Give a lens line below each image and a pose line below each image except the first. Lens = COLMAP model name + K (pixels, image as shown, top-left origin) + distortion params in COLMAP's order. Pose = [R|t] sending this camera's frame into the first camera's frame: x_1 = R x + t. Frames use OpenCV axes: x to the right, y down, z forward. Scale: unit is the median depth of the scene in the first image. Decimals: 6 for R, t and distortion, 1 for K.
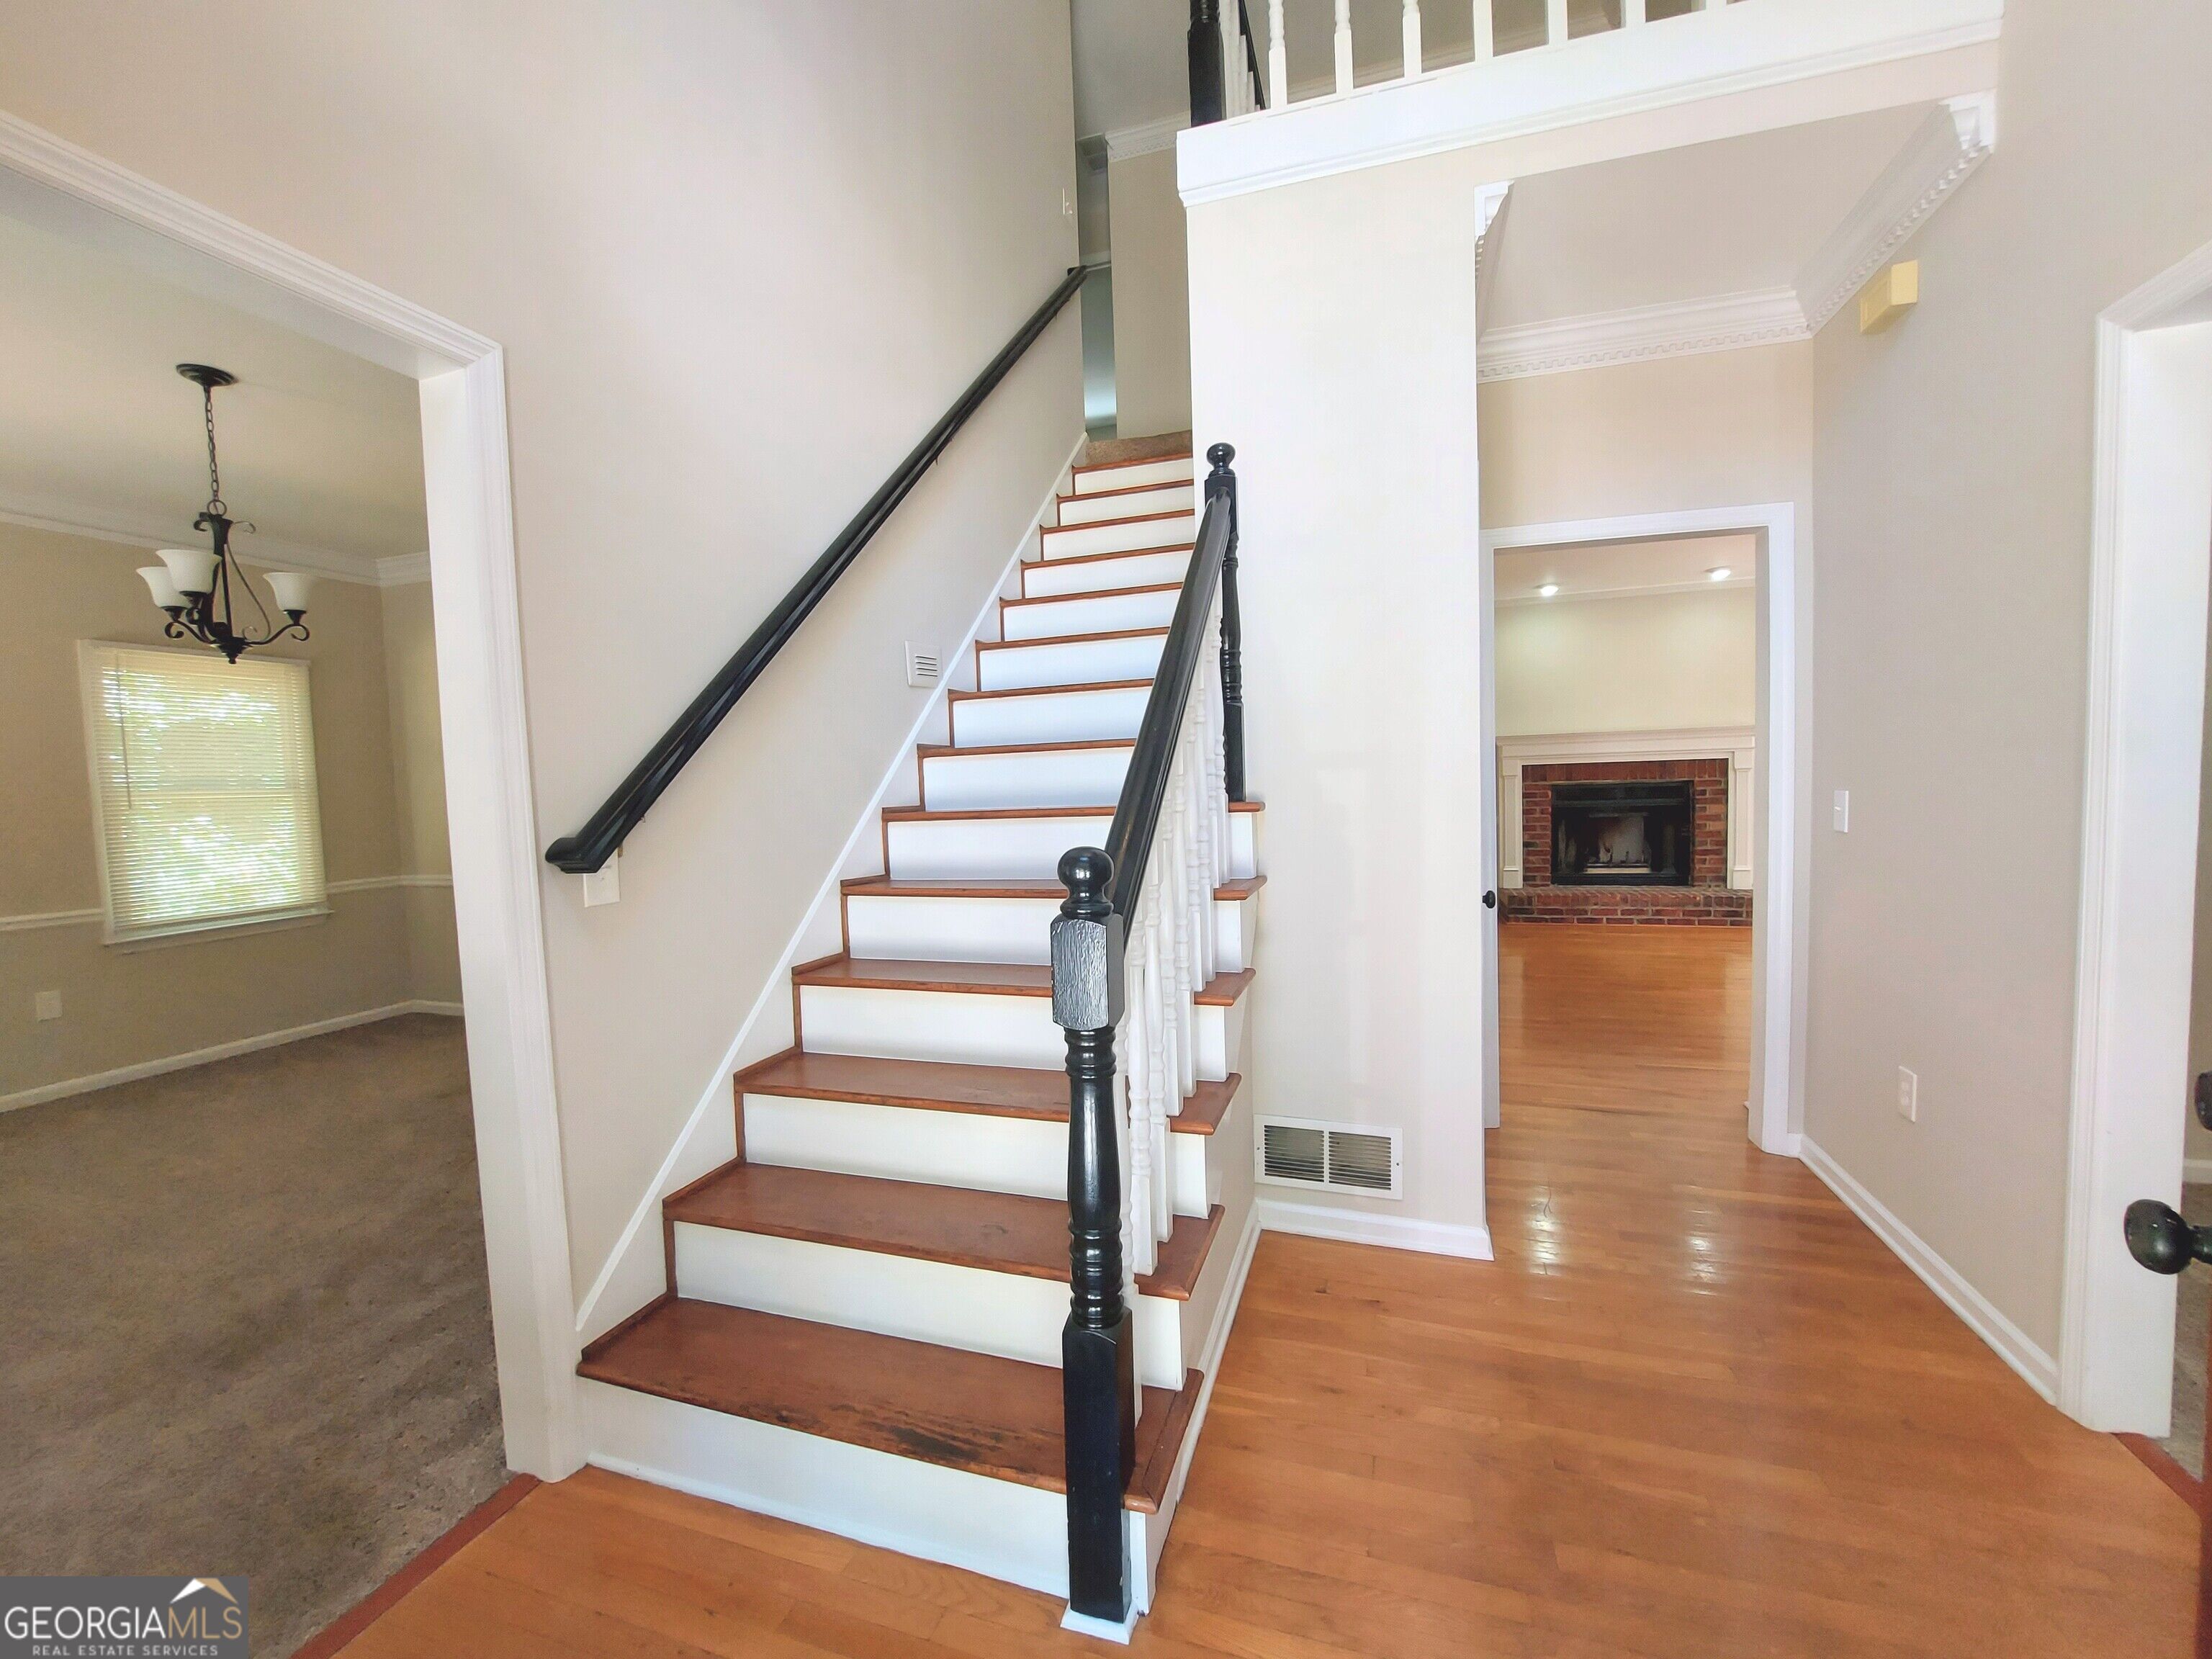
lens RADIAL K [[883.6, 0, 1103.0], [0, 883.6, 833.9], [0, 0, 1]] dist [-0.011437, -0.000088]
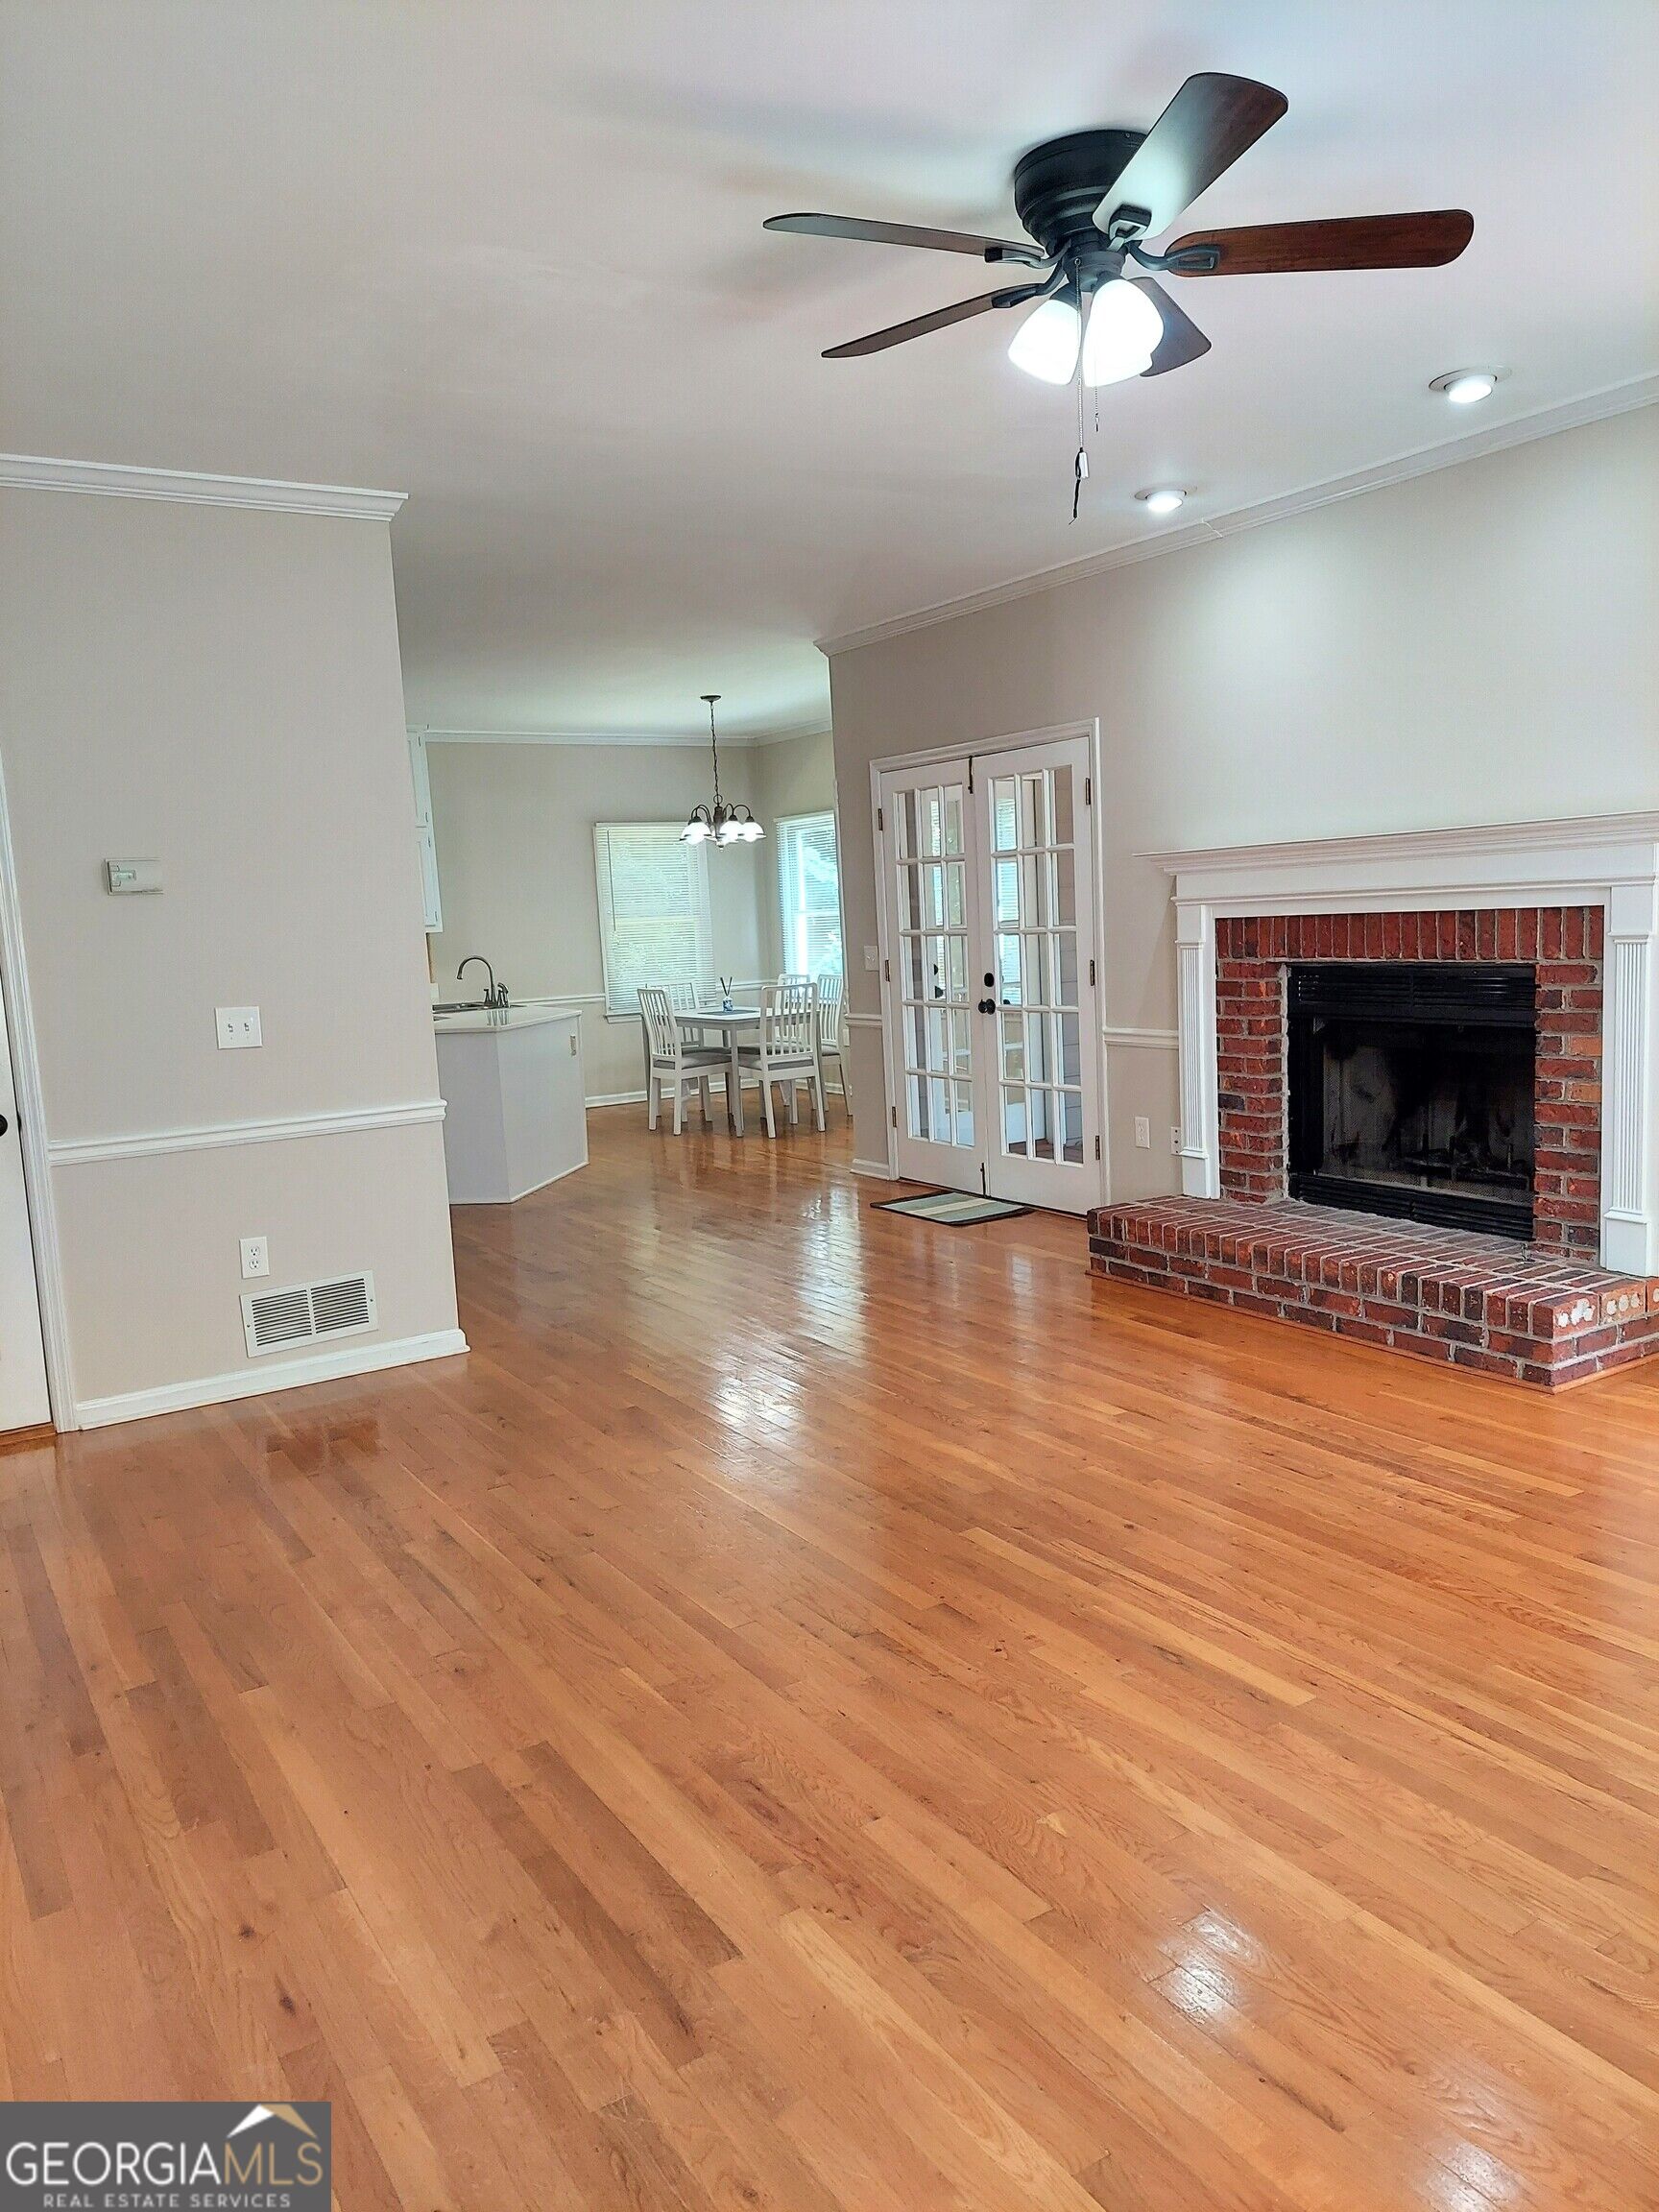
lens RADIAL K [[1577.8, 0, 832.0], [0, 1577.8, 1101.1], [0, 0, 1]] dist [0.056428, -0.037605]
pose [[0.762118, 0.073992, -0.643196, 0.884352], [-0.014612, 0.995161, 0.097167, -0.064787], [0.647273, -0.064654, 0.759511, 0.297627]]
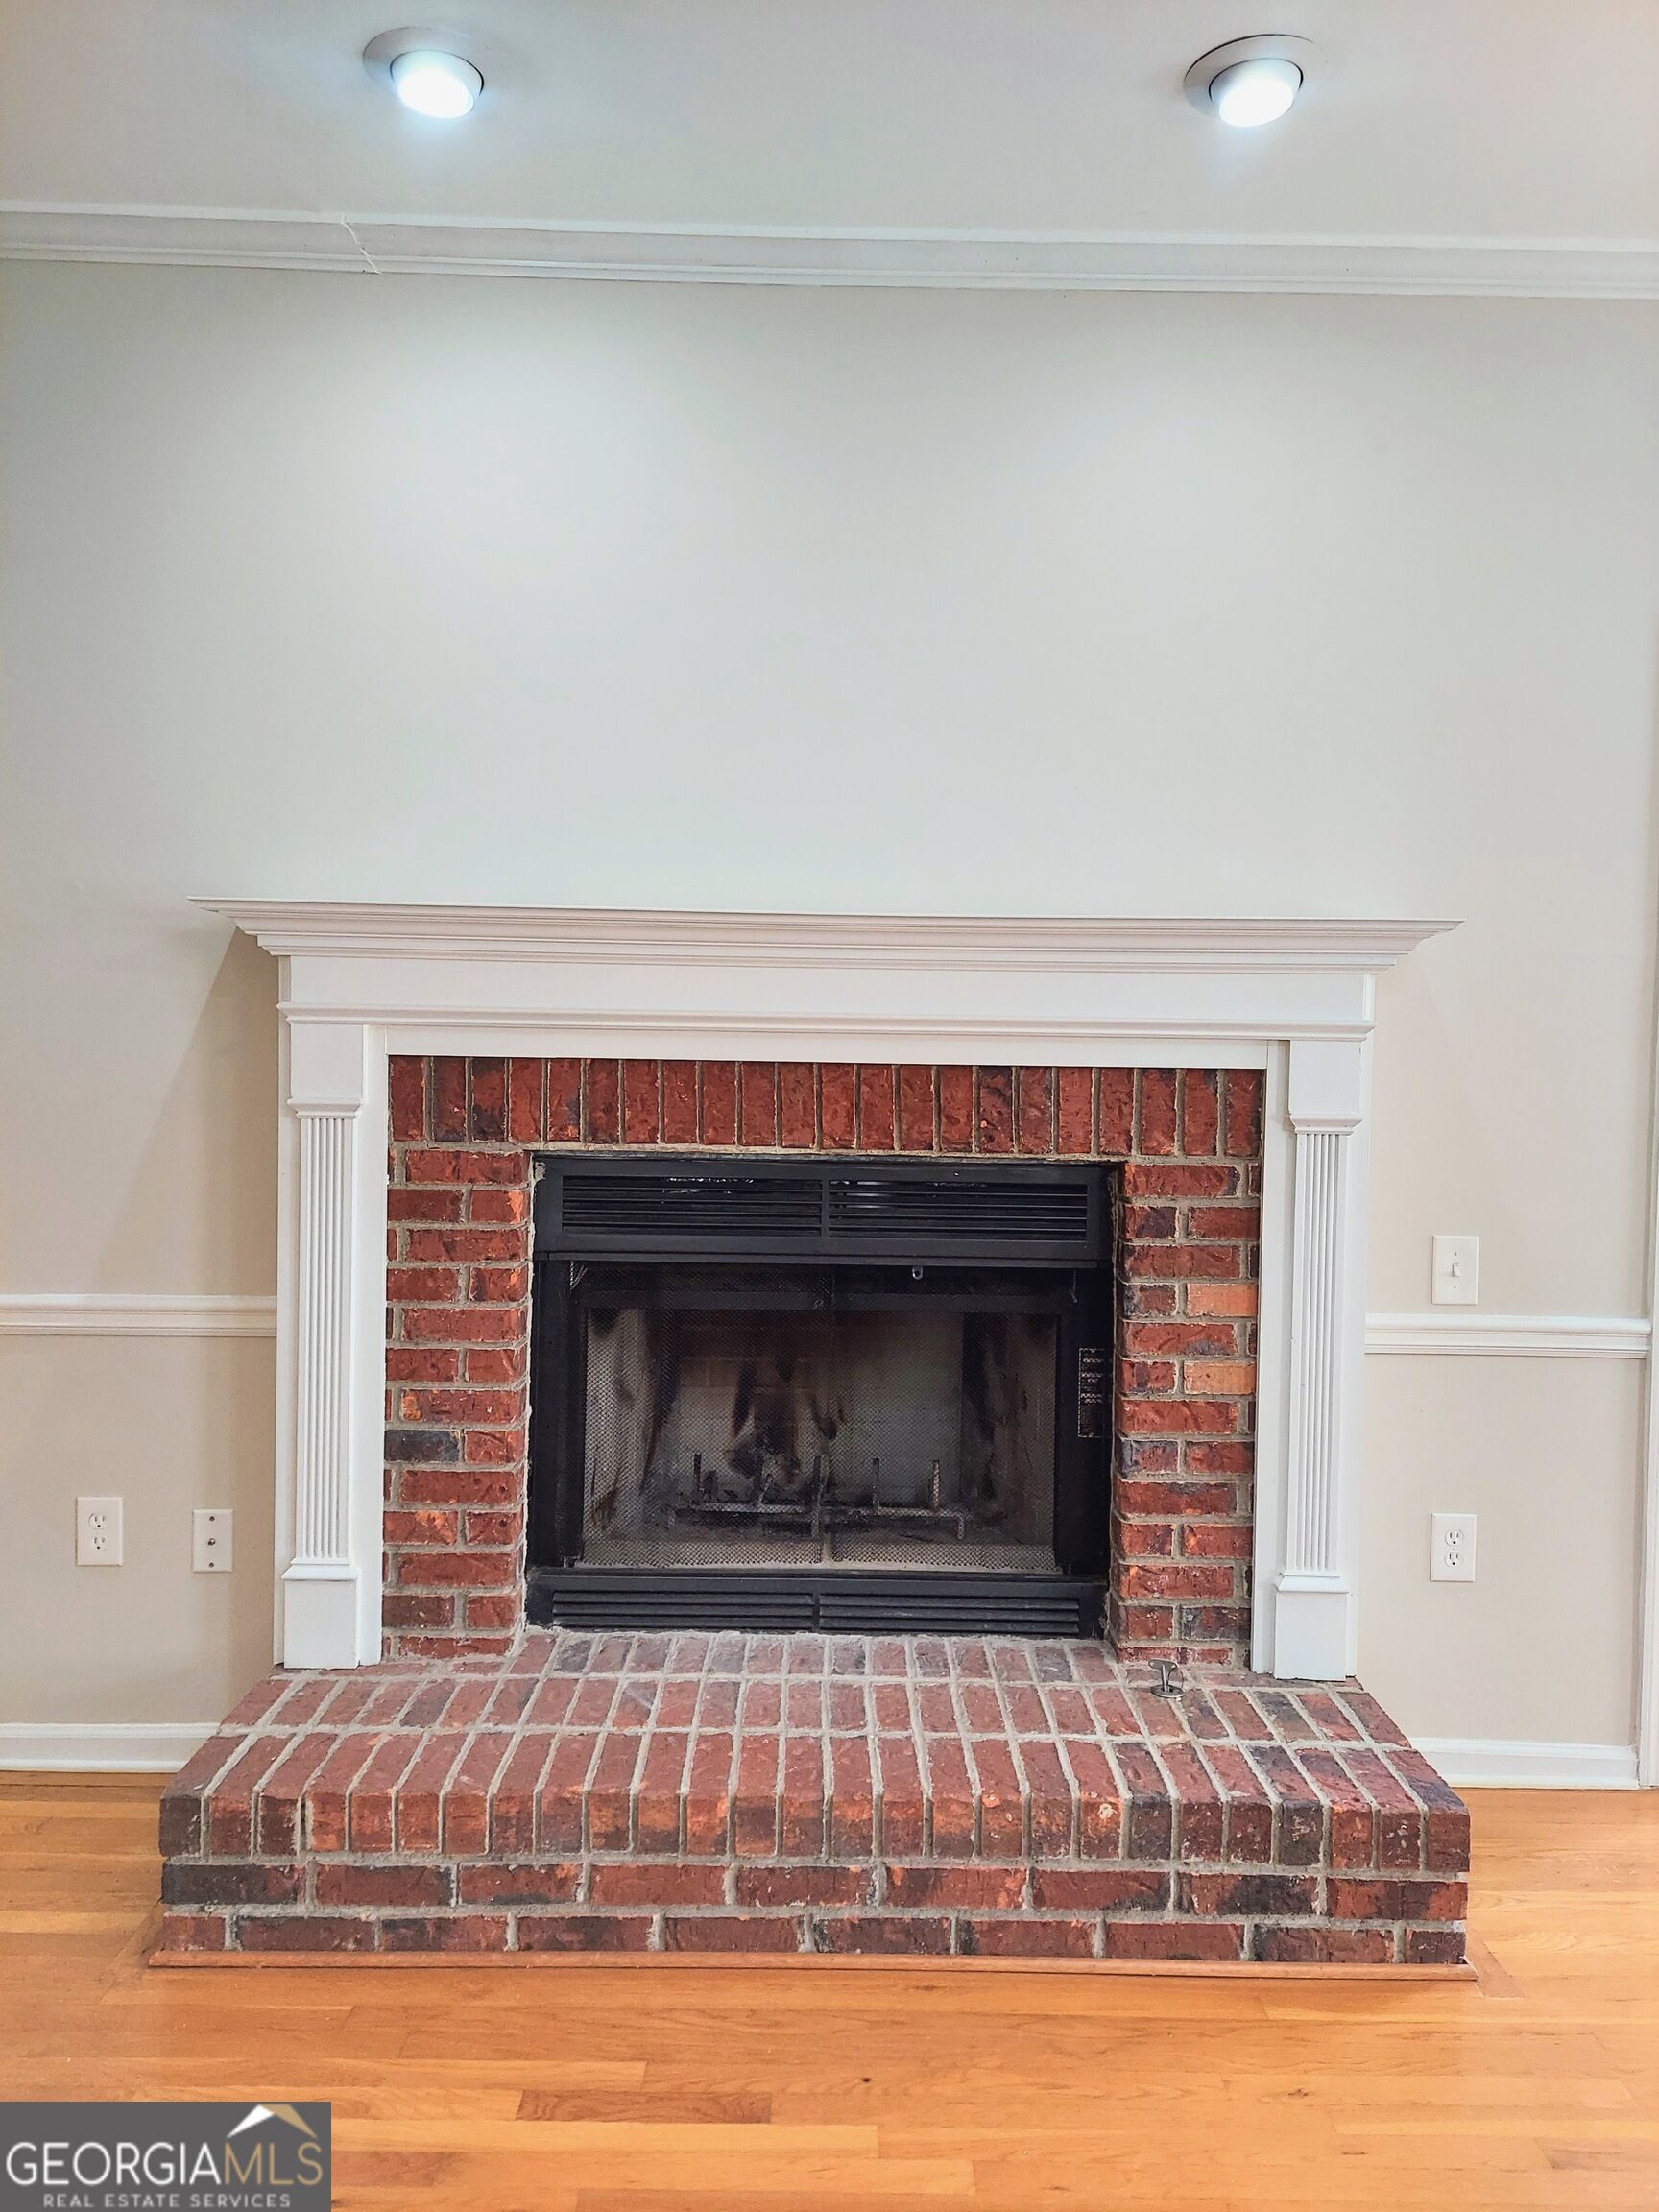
lens RADIAL K [[1577.8, 0, 828.9], [0, 1577.8, 1101.5], [0, 0, 1]] dist [0.056428, -0.037605]
pose [[0.947488, 0.038346, 0.317485, 0.480730], [-0.028959, 0.998994, -0.034233, -0.060948], [-0.318478, 0.023242, 0.947645, 0.656626]]
